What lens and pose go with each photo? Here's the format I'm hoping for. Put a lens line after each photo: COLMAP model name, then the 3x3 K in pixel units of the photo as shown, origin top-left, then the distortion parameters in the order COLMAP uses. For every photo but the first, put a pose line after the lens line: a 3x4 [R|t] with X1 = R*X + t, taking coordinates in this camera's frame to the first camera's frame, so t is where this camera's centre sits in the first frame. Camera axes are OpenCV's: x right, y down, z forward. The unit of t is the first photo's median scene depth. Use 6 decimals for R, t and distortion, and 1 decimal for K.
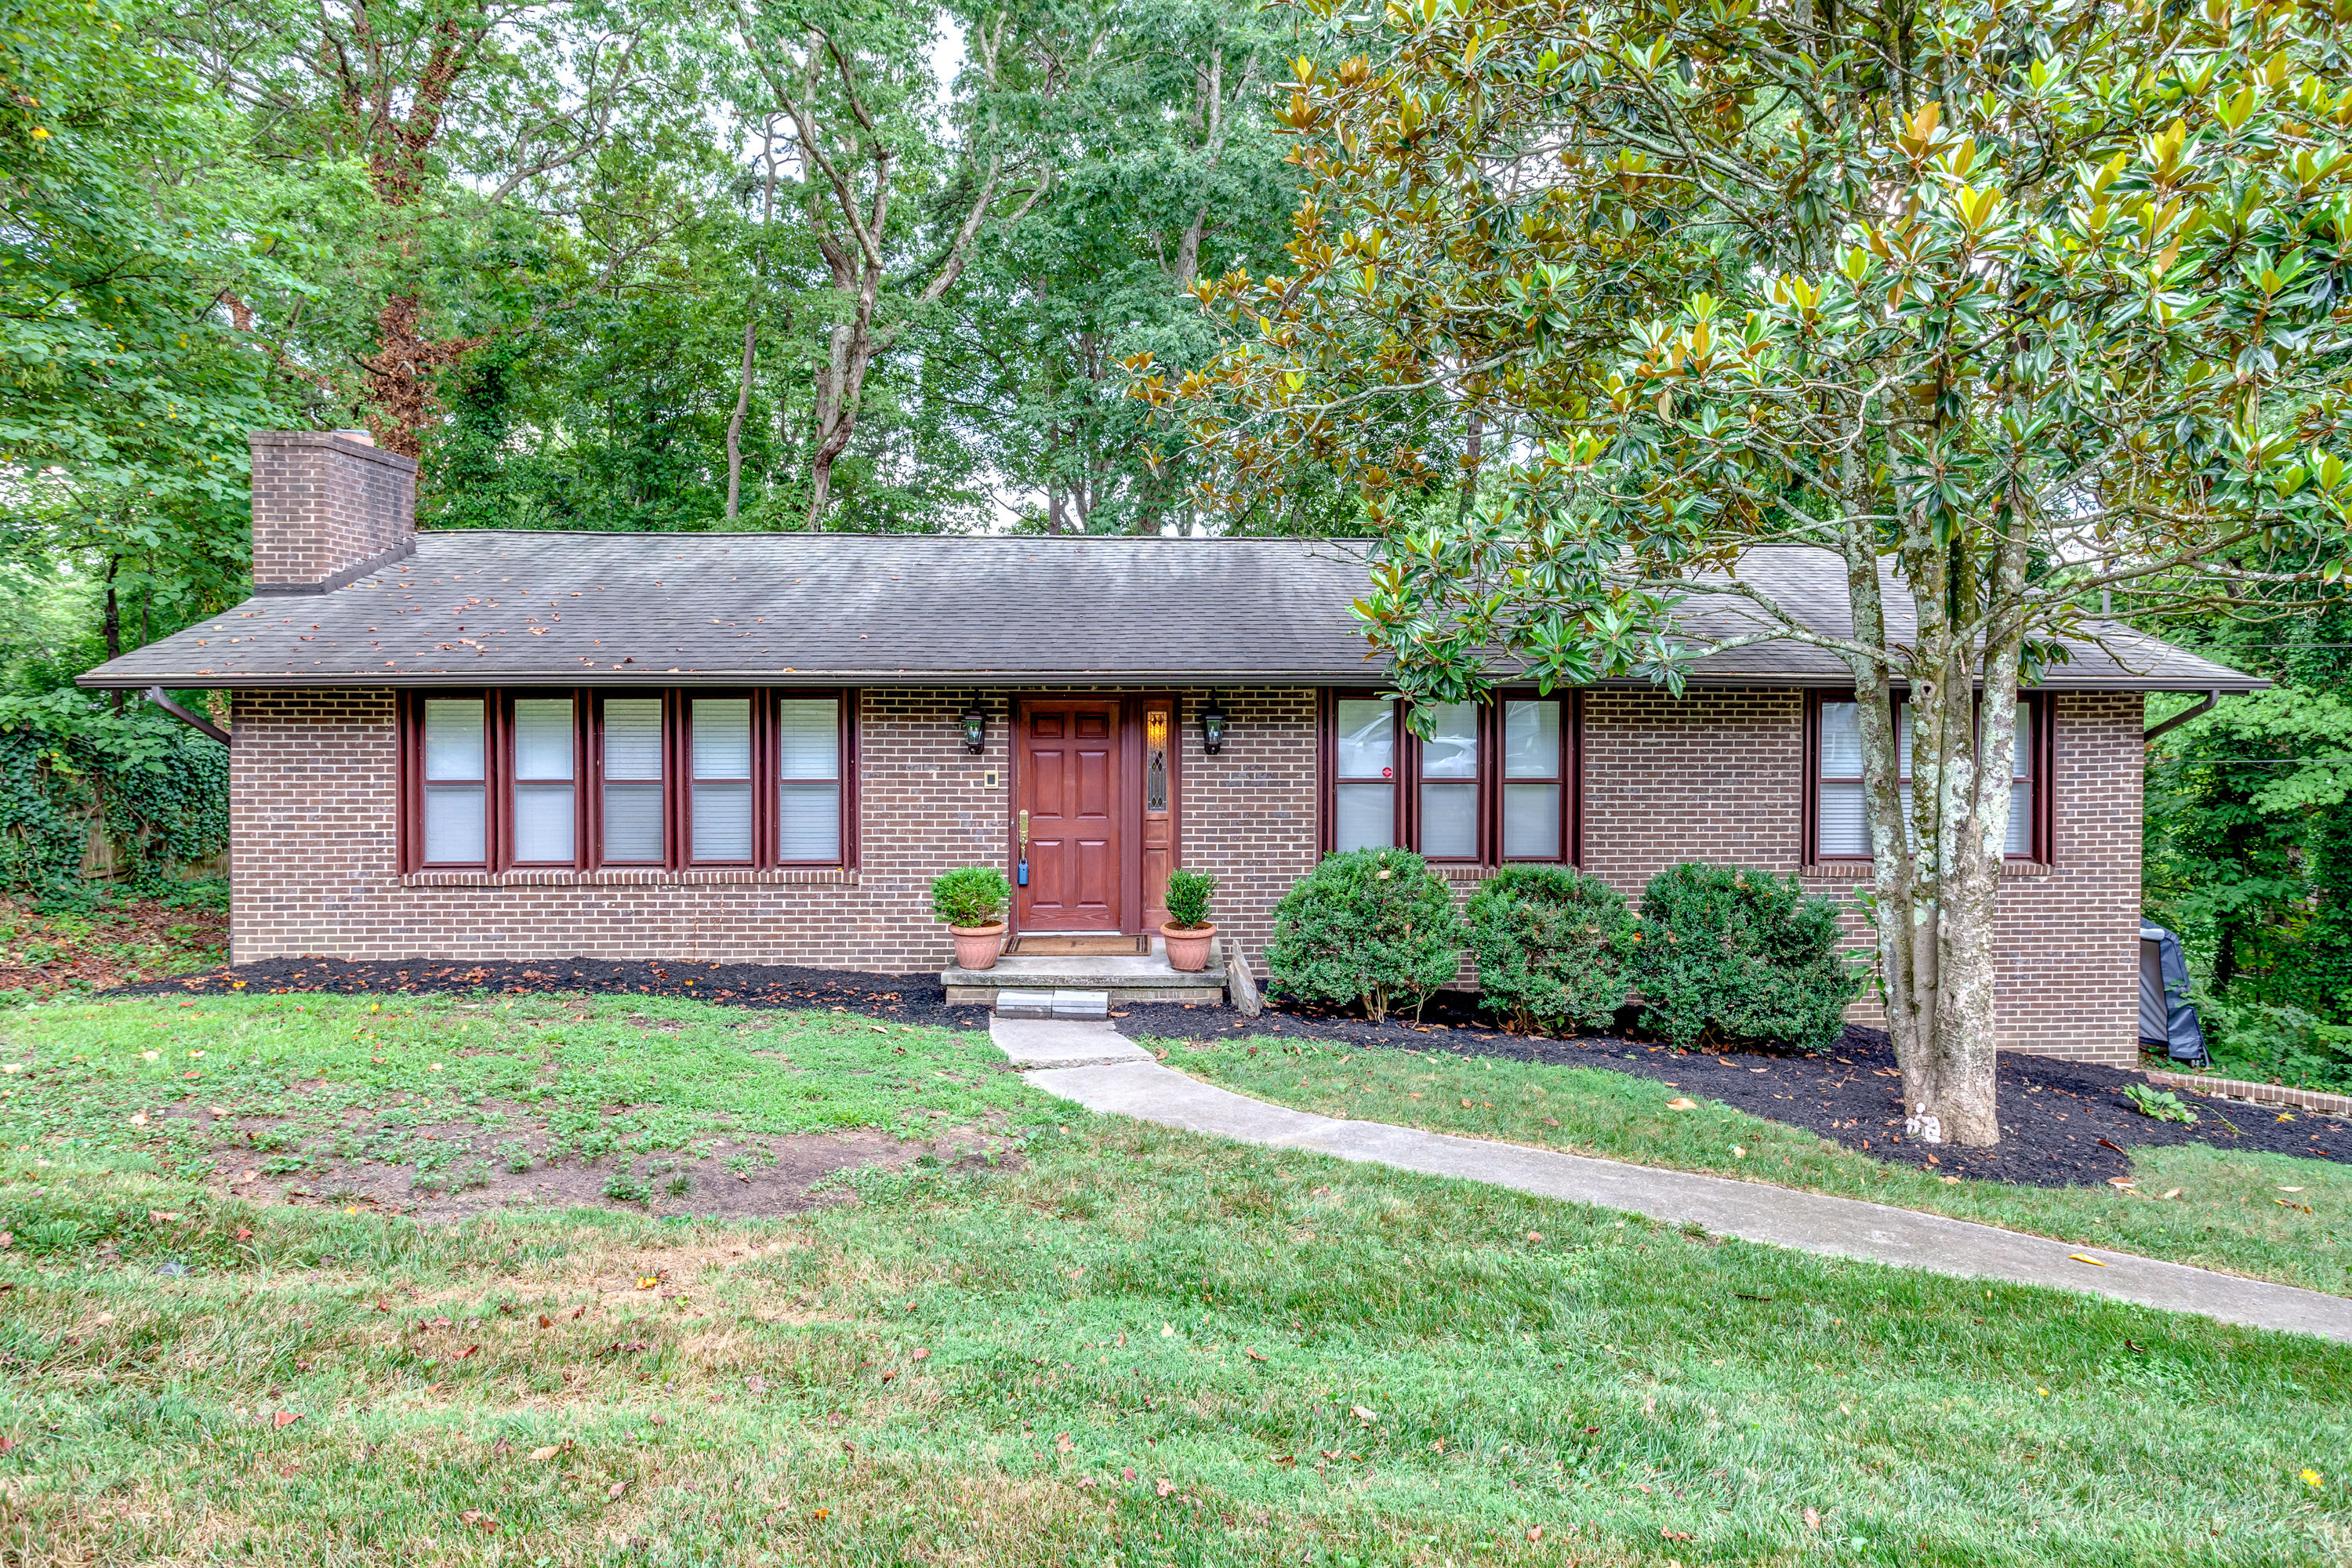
lens RADIAL K [[1455.1, 0, 1178.3], [0, 1455.1, 648.1], [0, 0, 1]] dist [-0.025844, 0.019296]
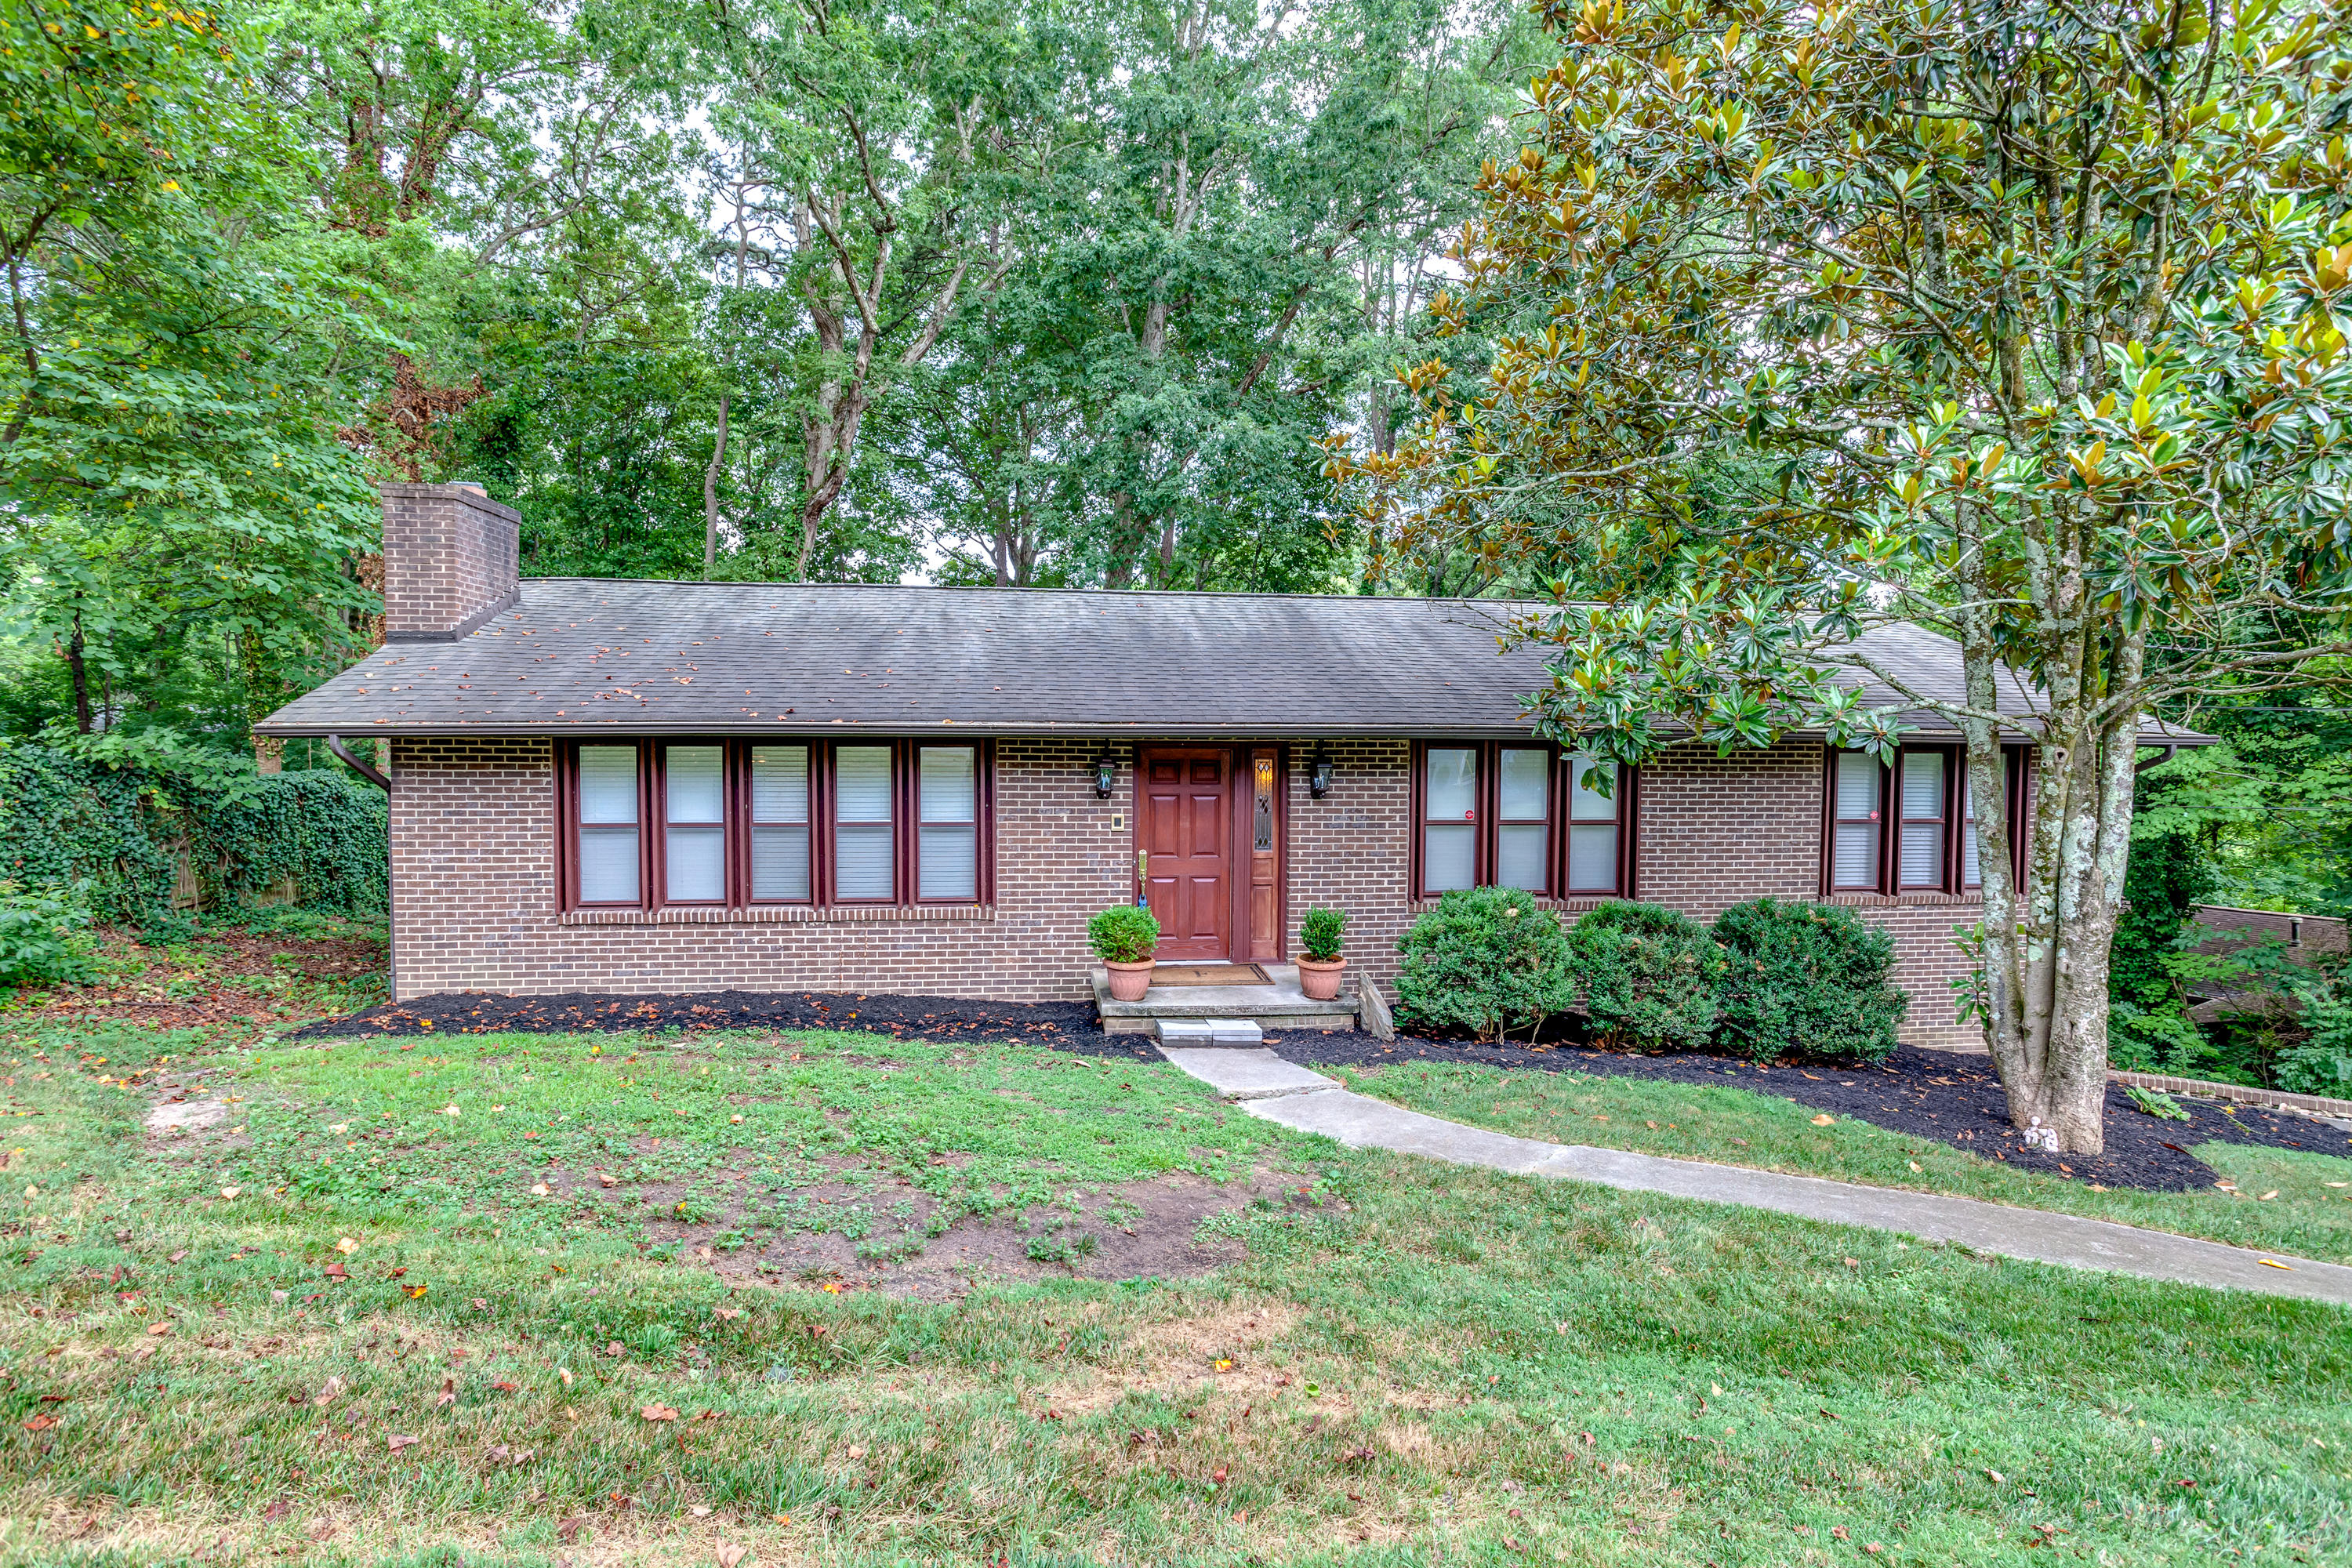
lens RADIAL K [[1301.8, 0, 1173.2], [0, 1301.8, 725.0], [0, 0, 1]] dist [-0.043500, 0.029953]
pose [[0.996773, 0.005873, 0.080062, -0.167845], [-0.008653, 0.999370, 0.034416, -0.015534], [-0.079809, -0.034998, 0.996196, 0.038470]]
